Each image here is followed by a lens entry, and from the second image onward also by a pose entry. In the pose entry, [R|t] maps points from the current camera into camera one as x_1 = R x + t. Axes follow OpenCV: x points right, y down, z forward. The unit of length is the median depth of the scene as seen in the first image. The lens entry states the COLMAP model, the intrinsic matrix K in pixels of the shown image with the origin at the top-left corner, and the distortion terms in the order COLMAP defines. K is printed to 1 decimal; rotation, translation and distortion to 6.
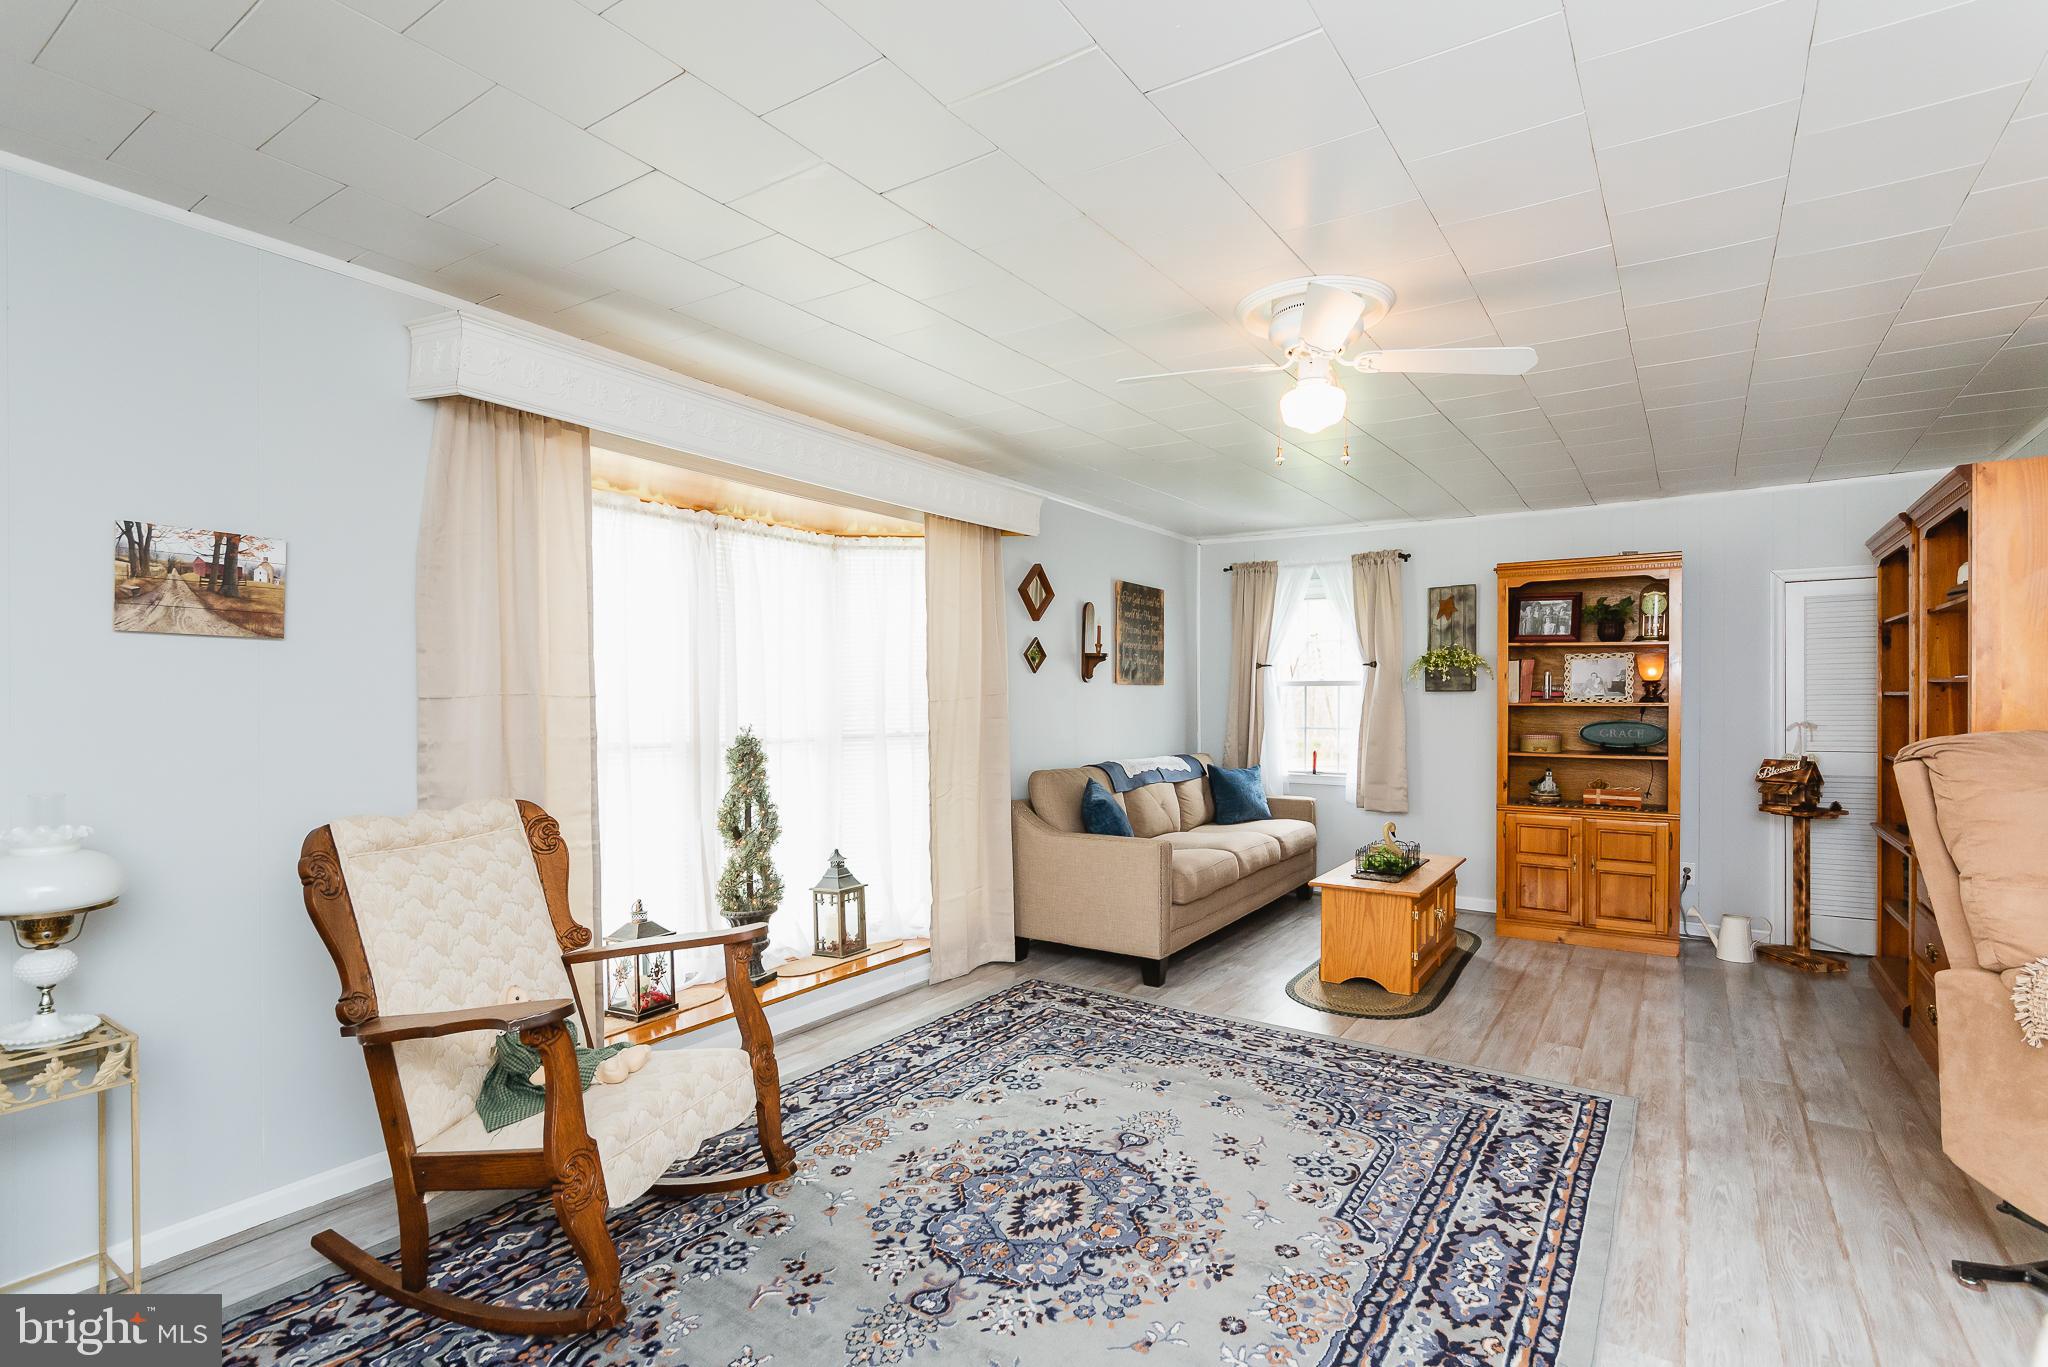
lens RADIAL K [[956.9, 0, 1063.2], [0, 956.9, 692.7], [0, 0, 1]] dist [-0.000002, -0.000321]
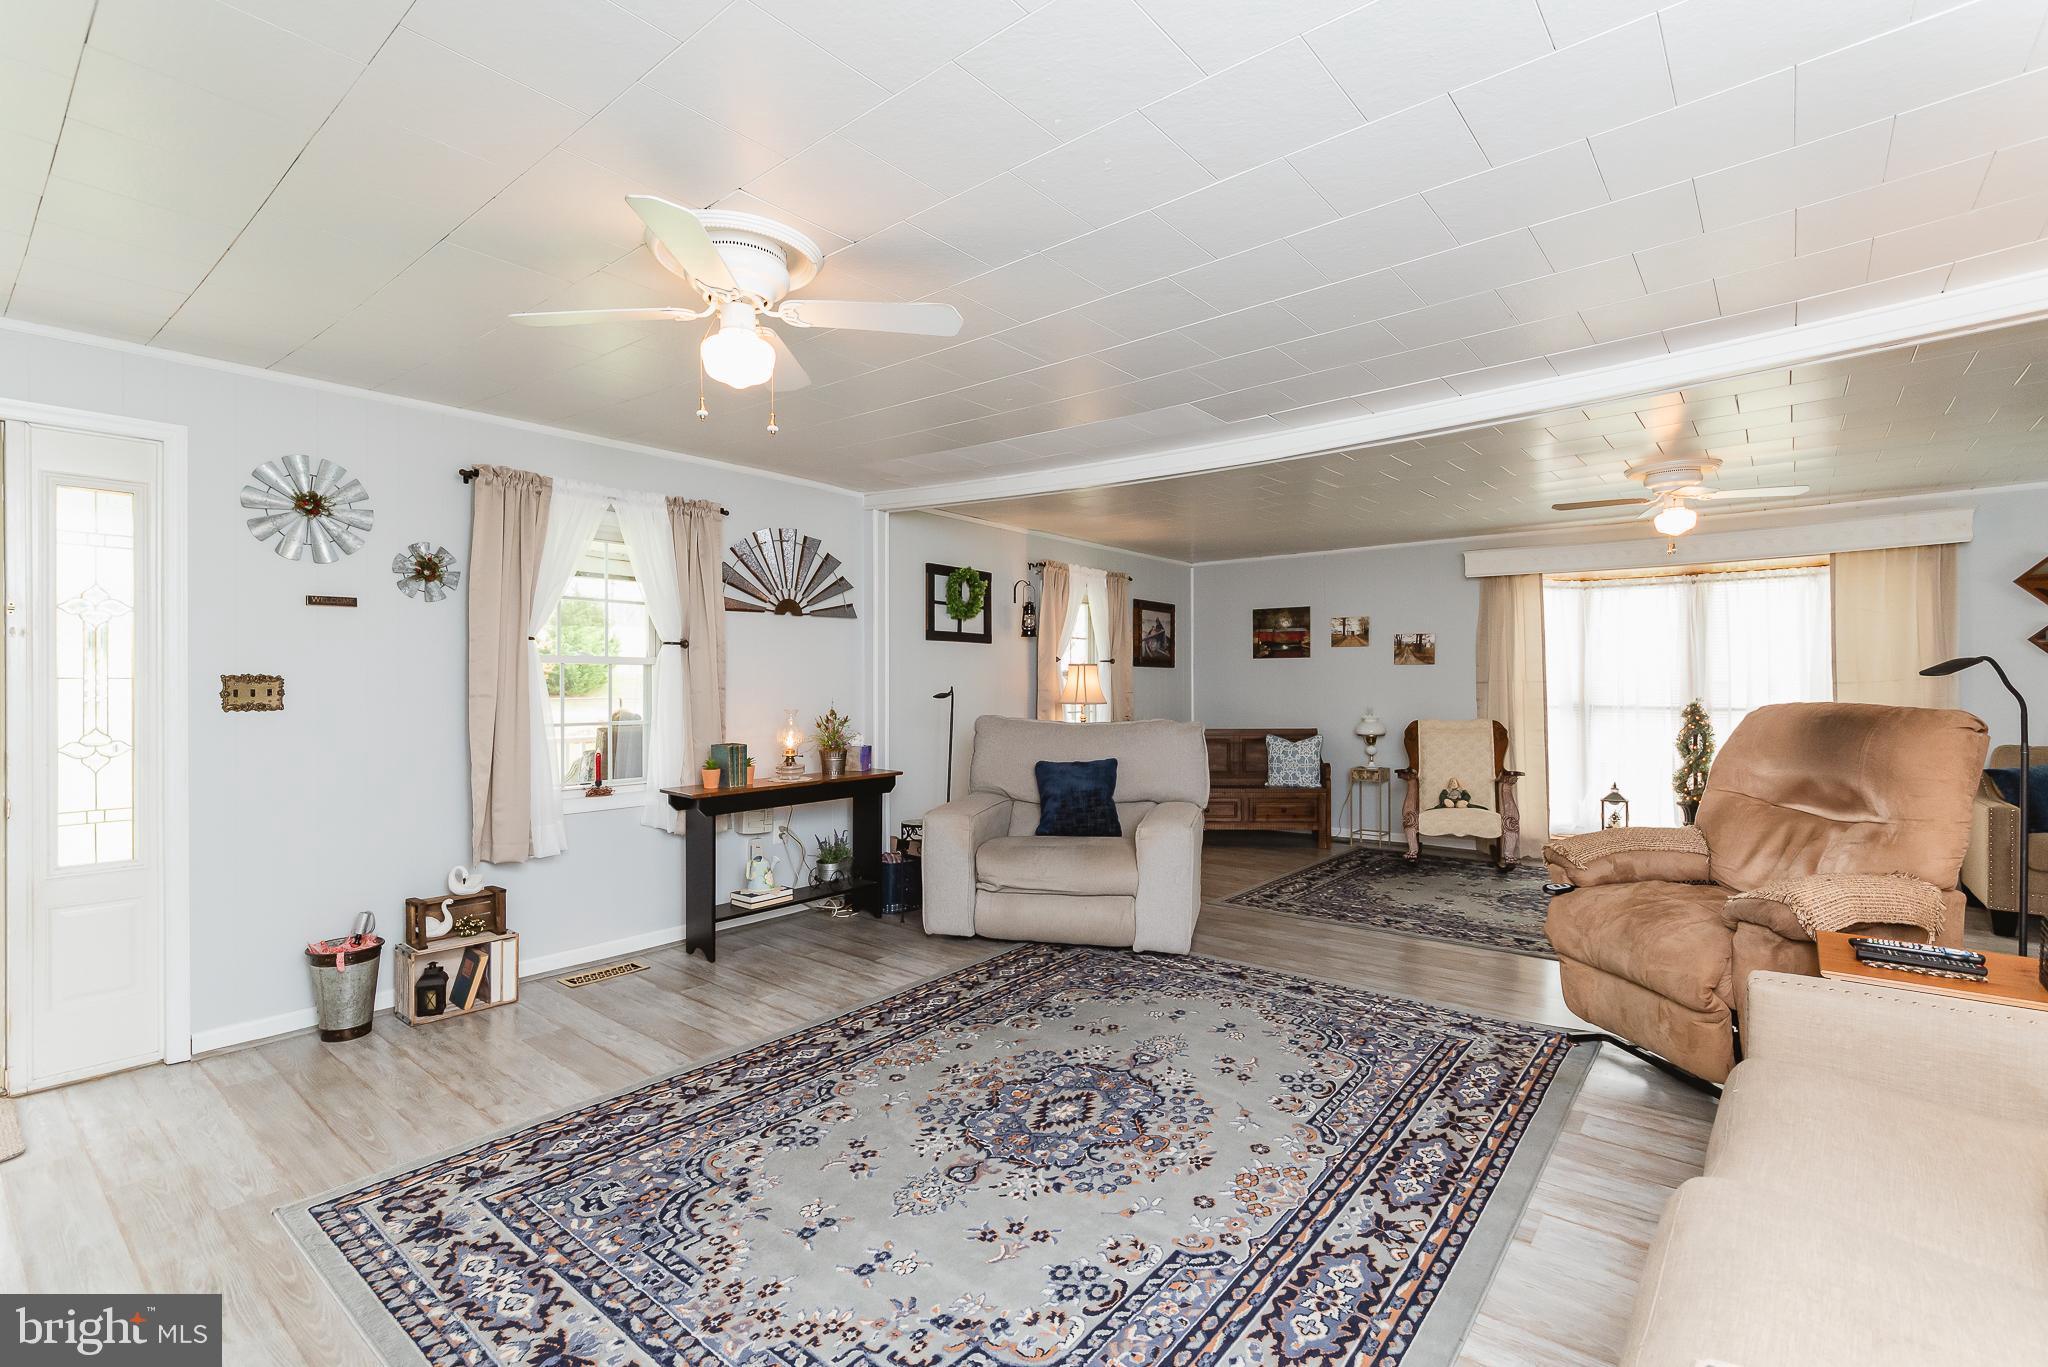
lens RADIAL K [[956.9, 0, 1031.4], [0, 956.9, 684.7], [0, 0, 1]] dist [-0.000002, -0.000321]
pose [[-0.083207, -0.002734, -0.996529, 1.336883], [0.008921, 0.999954, -0.003488, 0.004820], [0.996492, -0.009180, -0.083178, -0.034781]]
